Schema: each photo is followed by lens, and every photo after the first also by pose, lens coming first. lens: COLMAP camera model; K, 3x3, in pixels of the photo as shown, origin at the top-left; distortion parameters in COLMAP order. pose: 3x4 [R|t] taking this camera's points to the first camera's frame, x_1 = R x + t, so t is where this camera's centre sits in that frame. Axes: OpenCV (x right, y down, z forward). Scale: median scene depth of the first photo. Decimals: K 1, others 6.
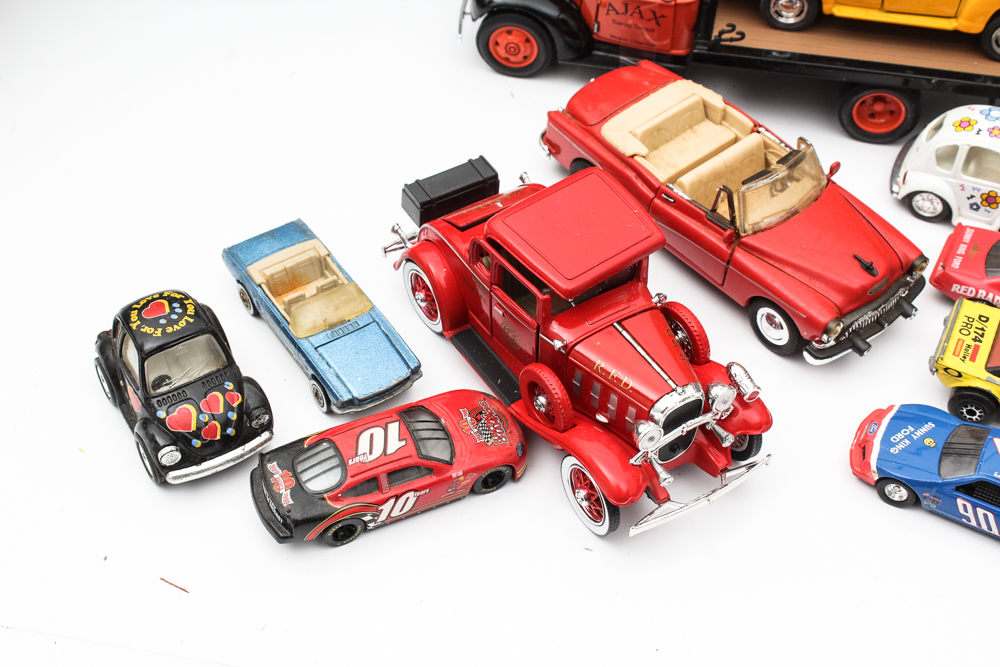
lens RADIAL K [[1506.8, 0, 492.9], [0, 1506.8, 349.4], [0, 0, 1]] dist [-0.032401, 0.063292]
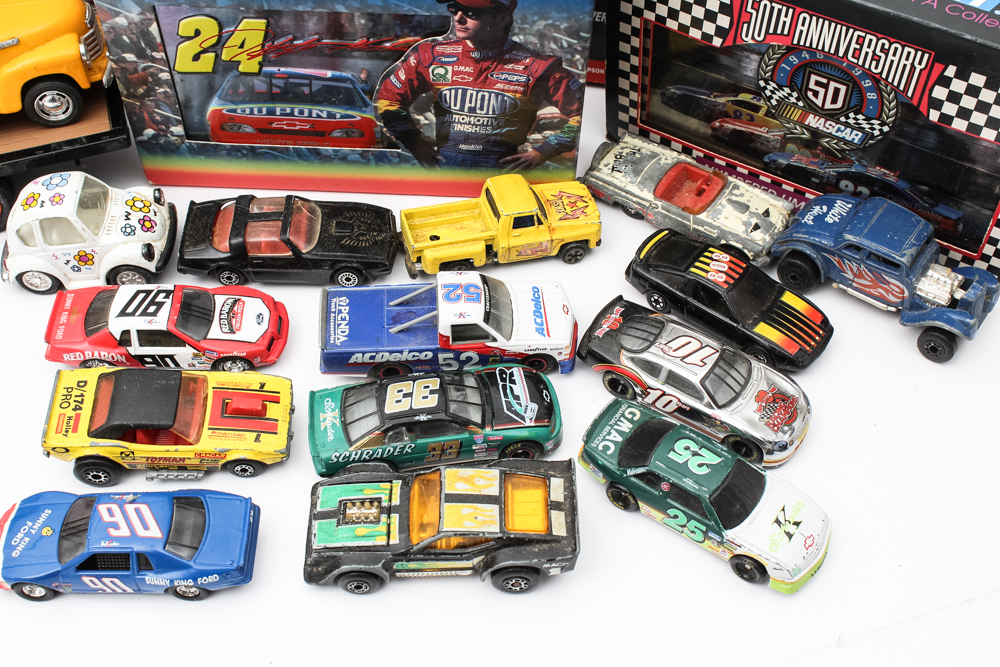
lens RADIAL K [[1197.8, 0, 500.1], [0, 1197.8, 409.9], [0, 0, 1]] dist [-0.286001, 0.425866]
pose [[0.880481, -0.390808, 0.268370, 0.363616], [0.363997, 0.919970, 0.145471, -0.015657], [-0.303744, -0.030399, 0.952269, 0.151137]]
